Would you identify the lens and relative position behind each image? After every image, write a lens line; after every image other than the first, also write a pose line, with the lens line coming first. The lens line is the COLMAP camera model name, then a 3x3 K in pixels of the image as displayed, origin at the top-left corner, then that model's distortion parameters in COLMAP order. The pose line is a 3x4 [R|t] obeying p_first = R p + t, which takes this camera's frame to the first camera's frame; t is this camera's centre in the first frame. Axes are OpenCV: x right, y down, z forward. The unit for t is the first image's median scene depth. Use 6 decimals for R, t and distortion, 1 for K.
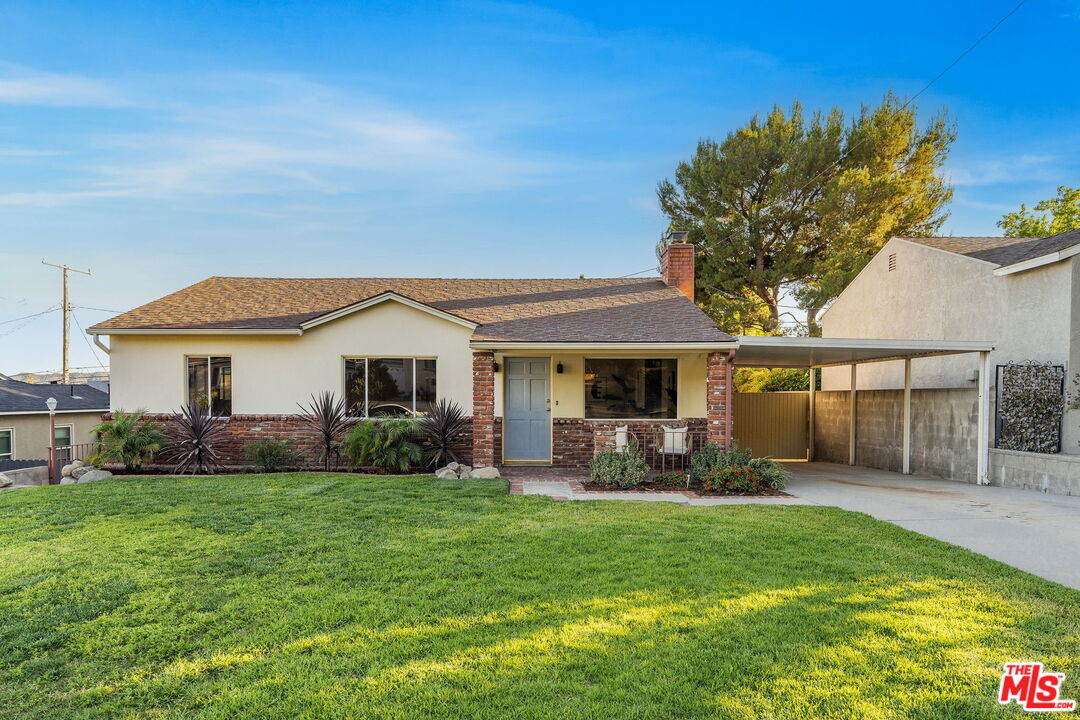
lens RADIAL K [[649.0, 0, 512.3], [0, 649.0, 412.0], [0, 0, 1]] dist [0.000091, 0.000600]
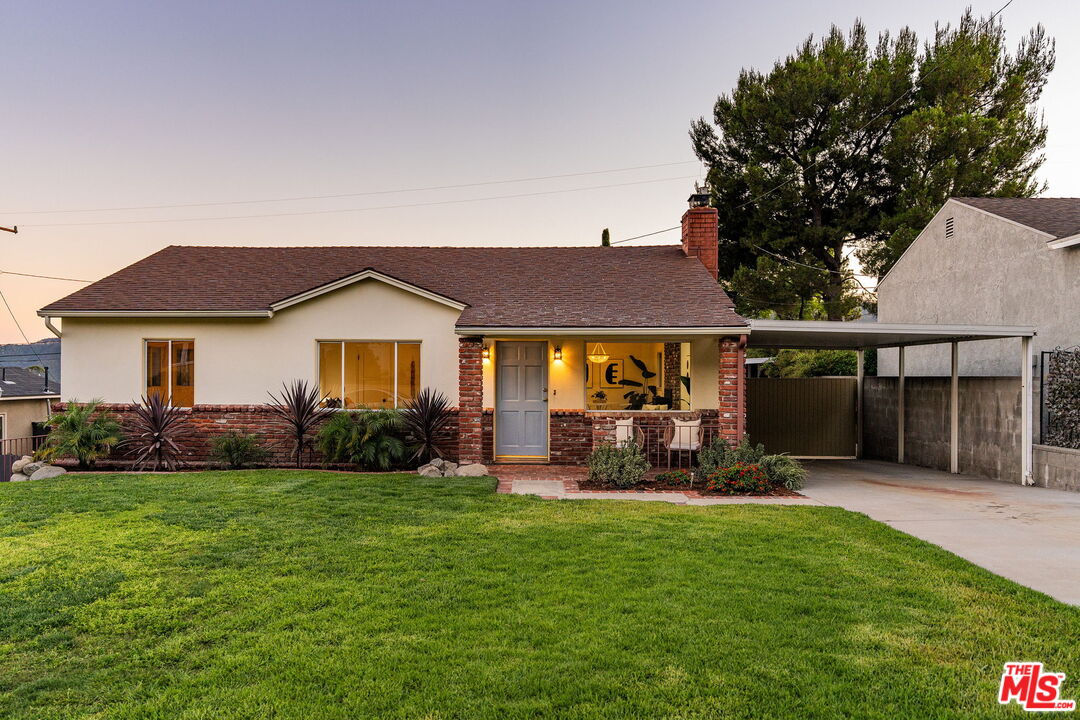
lens RADIAL K [[817.1, 0, 500.4], [0, 817.1, 376.4], [0, 0, 1]] dist [0.001997, -0.002452]
pose [[0.999536, -0.000274, -0.030472, 0.029622], [-0.000439, 0.999726, -0.023389, -0.009957], [0.030471, 0.023392, 0.999262, -0.132550]]
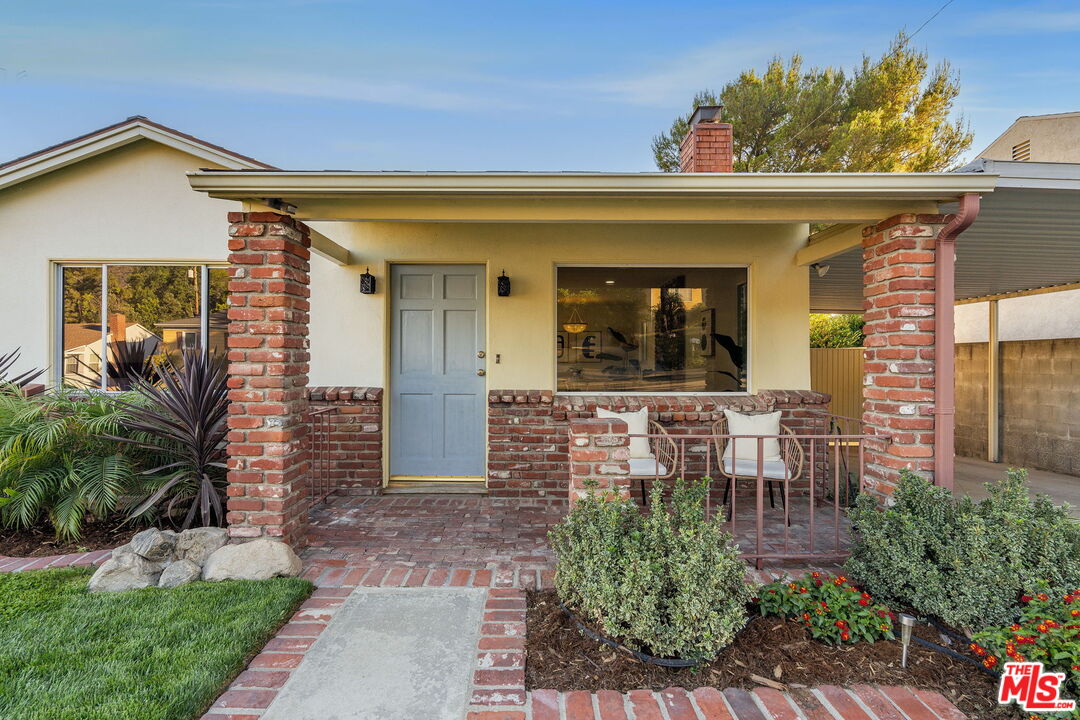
lens RADIAL K [[522.5, 0, 540.0], [0, 522.5, 360.0], [0, 0, 1]] dist [-0.000500, -0.000007]
pose [[0.999617, 0.000722, 0.027661, 0.092835], [-0.000001, 0.999660, -0.026057, -0.003129], [-0.027671, 0.026047, 0.999278, 0.643001]]
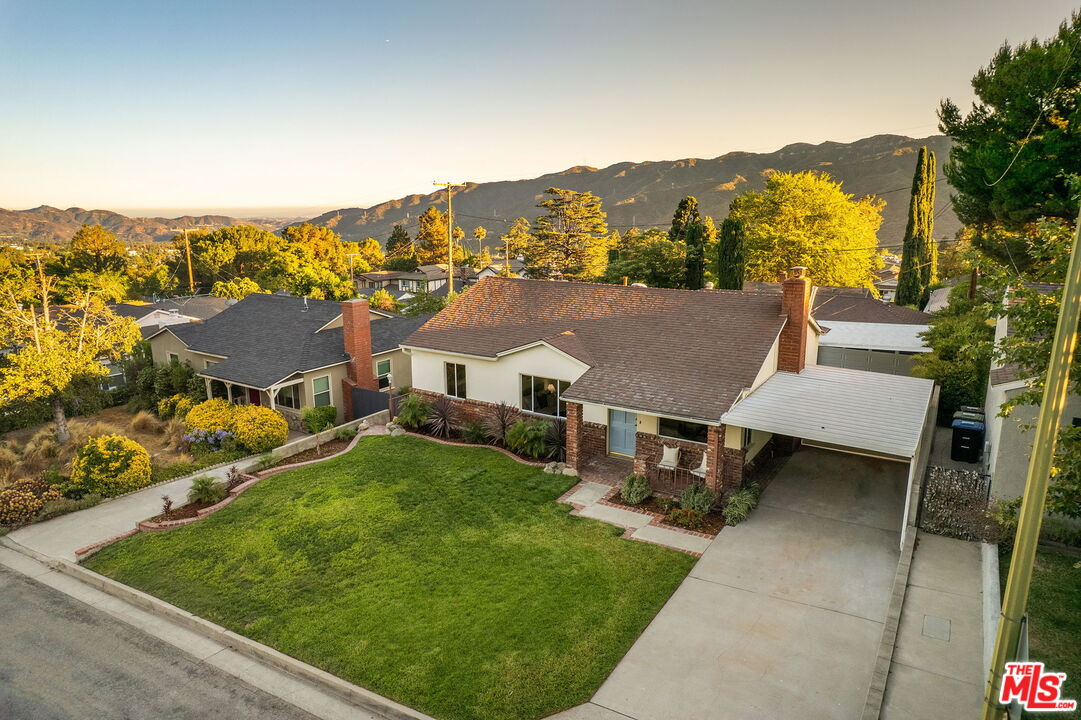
lens RADIAL K [[687.3, 0, 540.5], [0, 687.3, 360.0], [0, 0, 1]] dist [-0.026212, 0.002269]
pose [[0.861410, 0.102759, -0.497407, 0.668466], [-0.003649, 0.980547, 0.196252, -0.480694], [0.507898, -0.167238, 0.845027, -0.441228]]
